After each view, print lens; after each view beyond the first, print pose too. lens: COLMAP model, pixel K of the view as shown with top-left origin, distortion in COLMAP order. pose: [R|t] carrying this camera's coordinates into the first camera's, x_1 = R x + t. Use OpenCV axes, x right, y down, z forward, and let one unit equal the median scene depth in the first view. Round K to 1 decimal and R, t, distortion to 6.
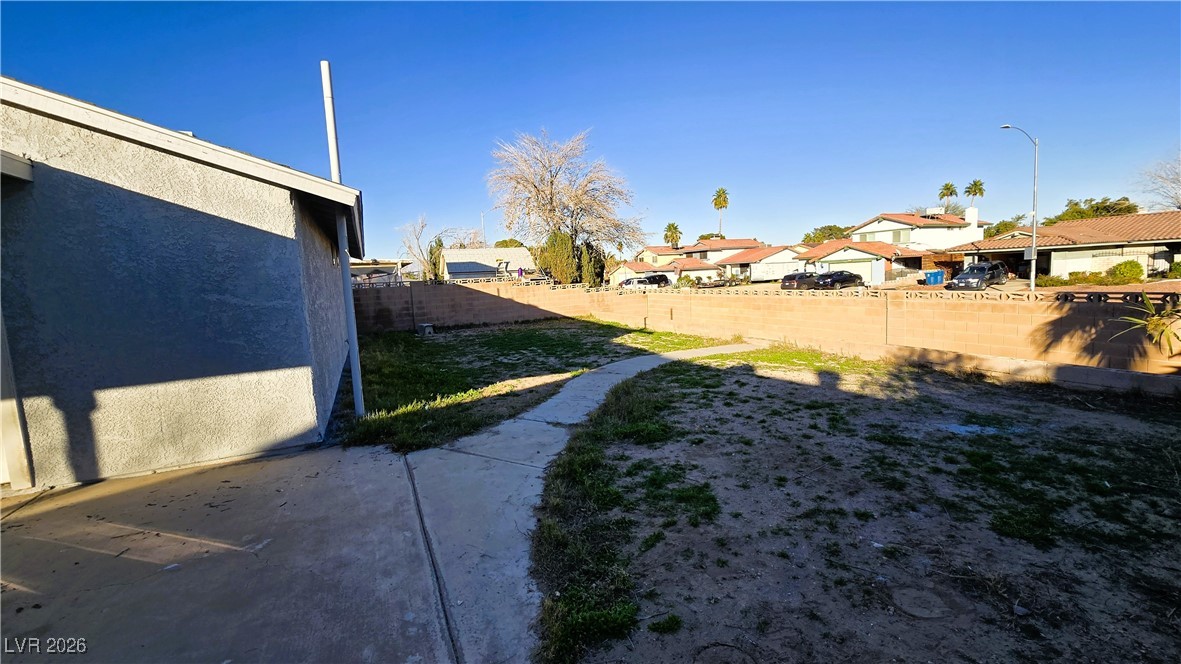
lens RADIAL K [[479.9, 0, 592.8], [0, 479.9, 328.6], [0, 0, 1]] dist [-0.000527, 0.000024]
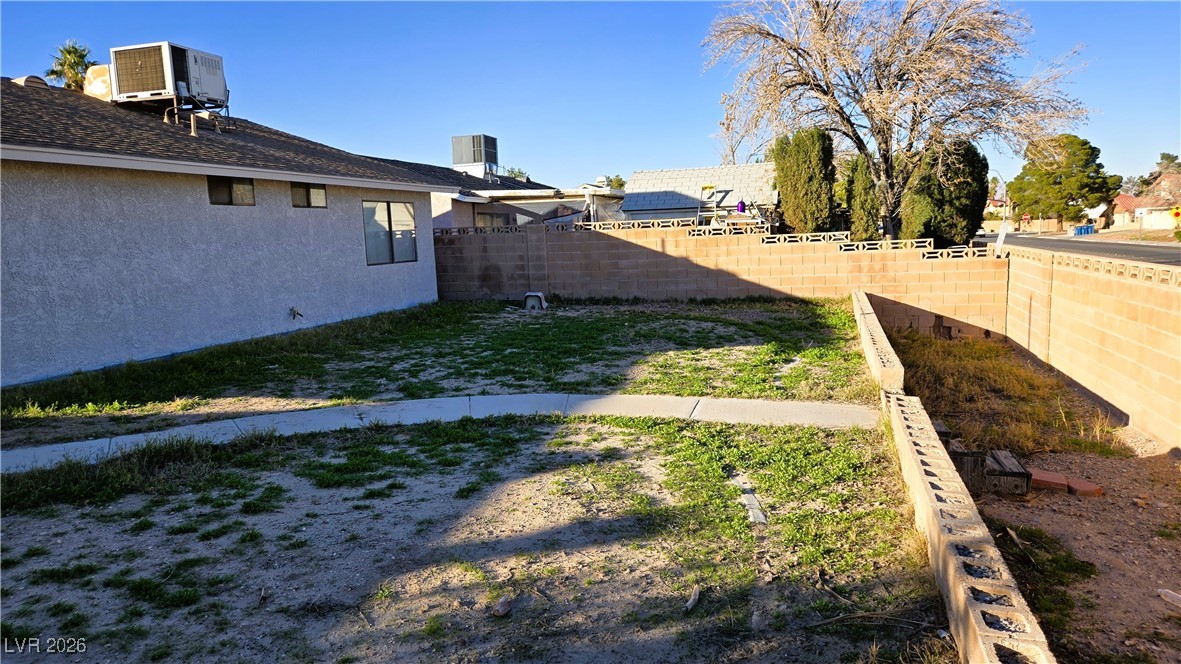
lens RADIAL K [[780.0, 0, 587.1], [0, 780.0, 333.7], [0, 0, 1]] dist [0.061884, -0.034646]
pose [[0.730742, 0.106186, -0.674345, 0.382462], [-0.072729, 0.994316, 0.077759, -0.038666], [0.678769, -0.007777, 0.734311, 0.266599]]
